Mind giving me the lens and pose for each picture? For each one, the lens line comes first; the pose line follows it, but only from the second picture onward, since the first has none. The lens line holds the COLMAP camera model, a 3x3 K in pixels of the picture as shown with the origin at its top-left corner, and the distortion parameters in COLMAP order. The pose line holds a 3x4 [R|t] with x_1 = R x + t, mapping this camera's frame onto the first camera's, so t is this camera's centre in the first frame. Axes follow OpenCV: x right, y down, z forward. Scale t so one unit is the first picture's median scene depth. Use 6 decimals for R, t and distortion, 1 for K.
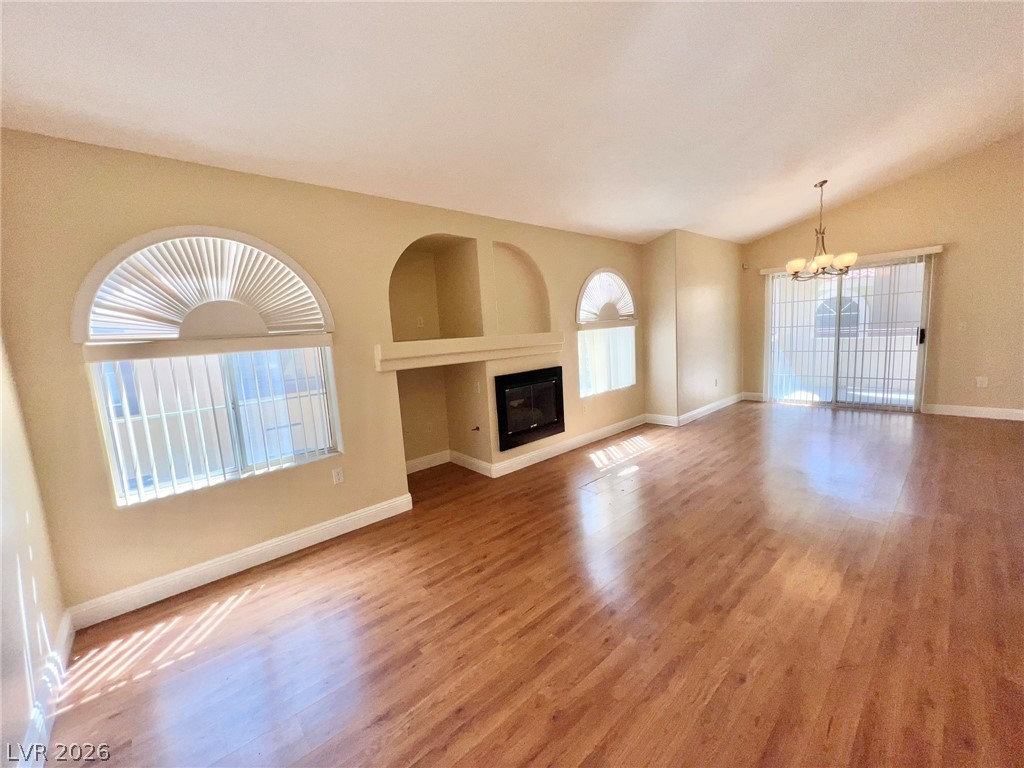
lens RADIAL K [[408.5, 0, 514.6], [0, 408.5, 385.2], [0, 0, 1]] dist [-0.000453, 0.000335]
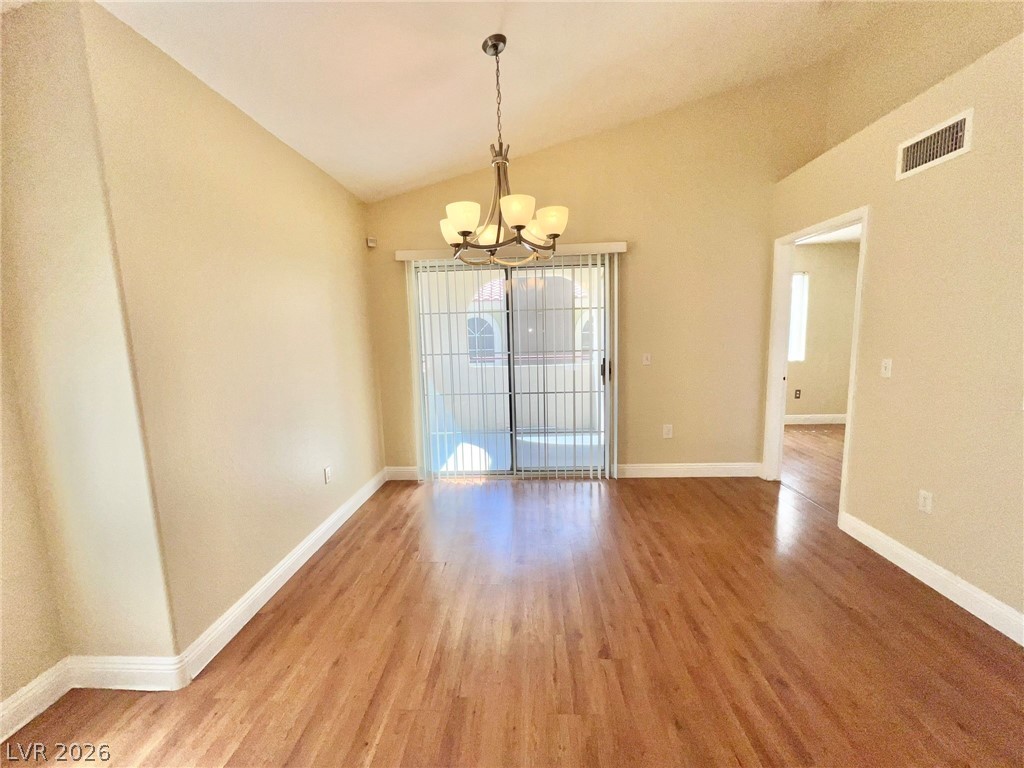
lens RADIAL K [[408.5, 0, 514.6], [0, 408.5, 385.2], [0, 0, 1]] dist [-0.000453, 0.000335]
pose [[0.704892, -0.051383, 0.707451, 0.496942], [0.079970, 0.996771, -0.007284, -0.133484], [-0.704793, 0.061709, 0.706725, 0.800837]]
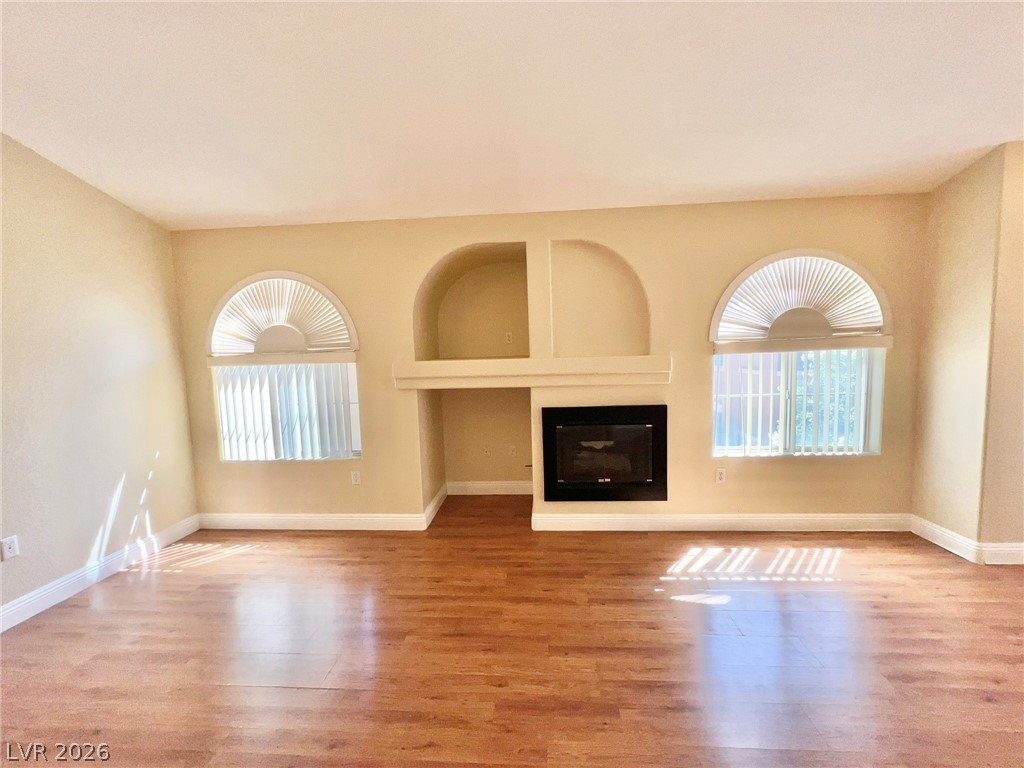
lens RADIAL K [[408.5, 0, 514.6], [0, 408.5, 385.2], [0, 0, 1]] dist [-0.000453, 0.000335]
pose [[0.691357, 0.101434, -0.715358, 0.465245], [-0.107149, 0.993542, 0.037325, -0.085350], [0.714524, 0.050845, 0.697761, 0.370517]]
